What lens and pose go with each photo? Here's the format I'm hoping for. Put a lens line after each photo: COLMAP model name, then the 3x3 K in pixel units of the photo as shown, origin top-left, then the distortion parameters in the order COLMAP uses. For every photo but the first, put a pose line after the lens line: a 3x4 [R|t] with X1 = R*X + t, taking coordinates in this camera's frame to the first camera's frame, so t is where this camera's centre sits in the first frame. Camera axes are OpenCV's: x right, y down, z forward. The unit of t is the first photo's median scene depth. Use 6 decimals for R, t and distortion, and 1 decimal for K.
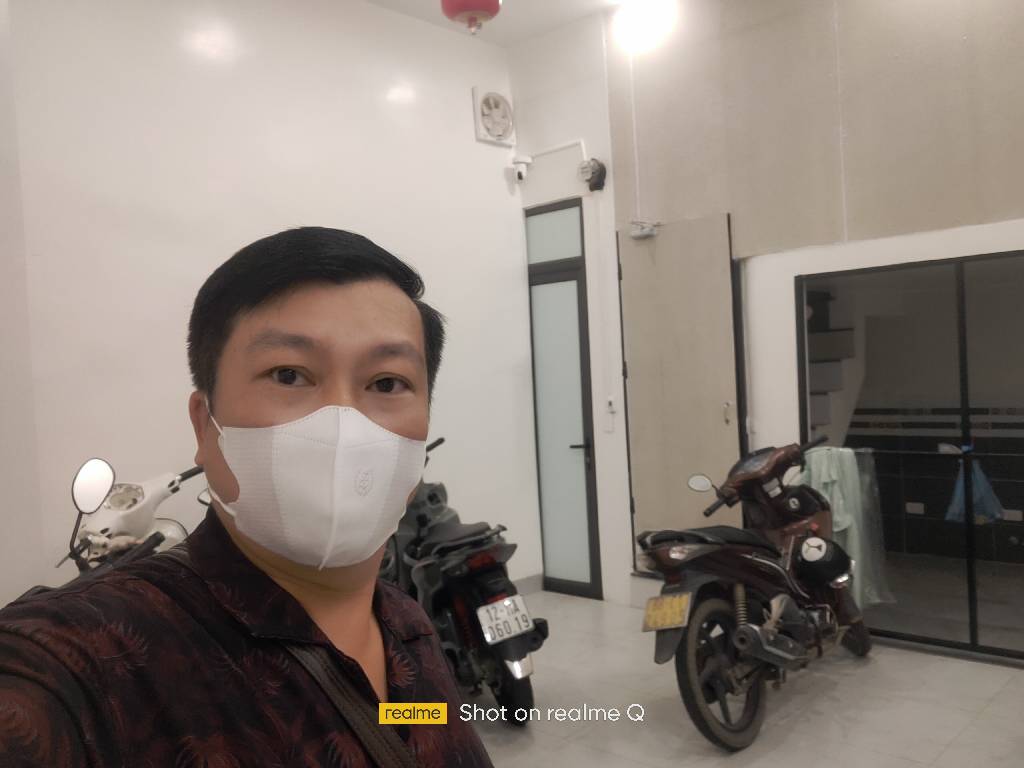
lens RADIAL K [[831.2, 0, 512.0], [0, 831.2, 384.0], [0, 0, 1]] dist [0.001673, -0.001115]
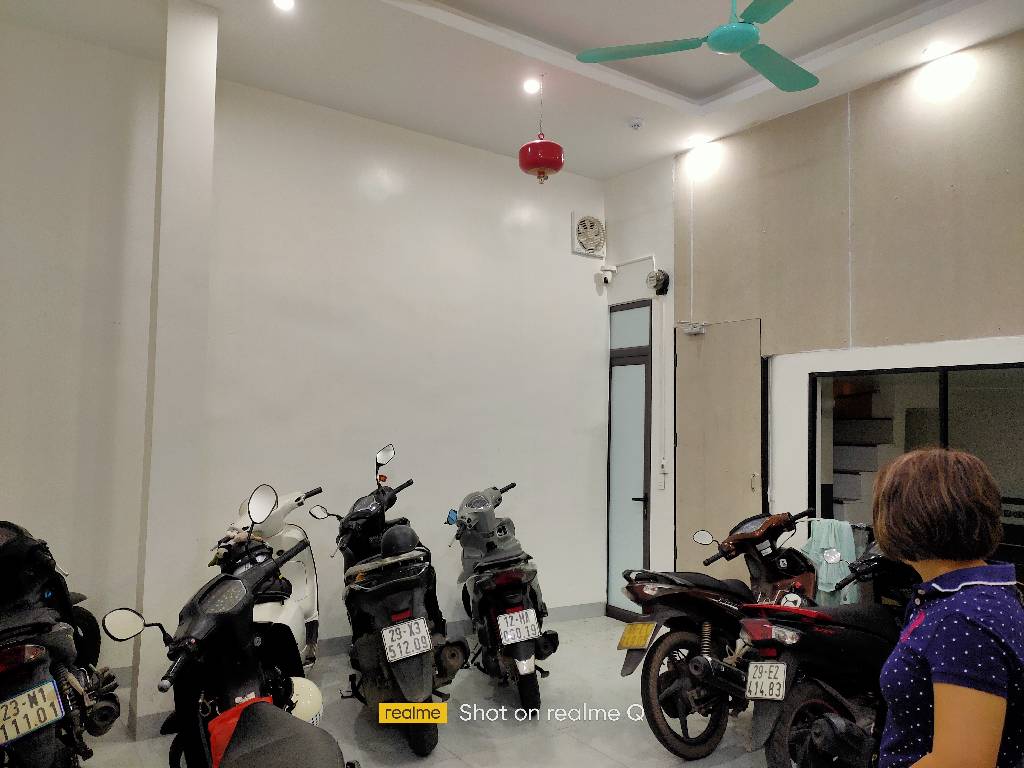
lens RADIAL K [[690.7, 0, 512.0], [0, 690.7, 384.0], [0, 0, 1]] dist [0.032240, 0.000424]
pose [[0.979313, 0.056995, -0.194160, 0.114917], [-0.071774, 0.994965, -0.069950, -0.012630], [0.189195, 0.082439, 0.978473, -0.064717]]
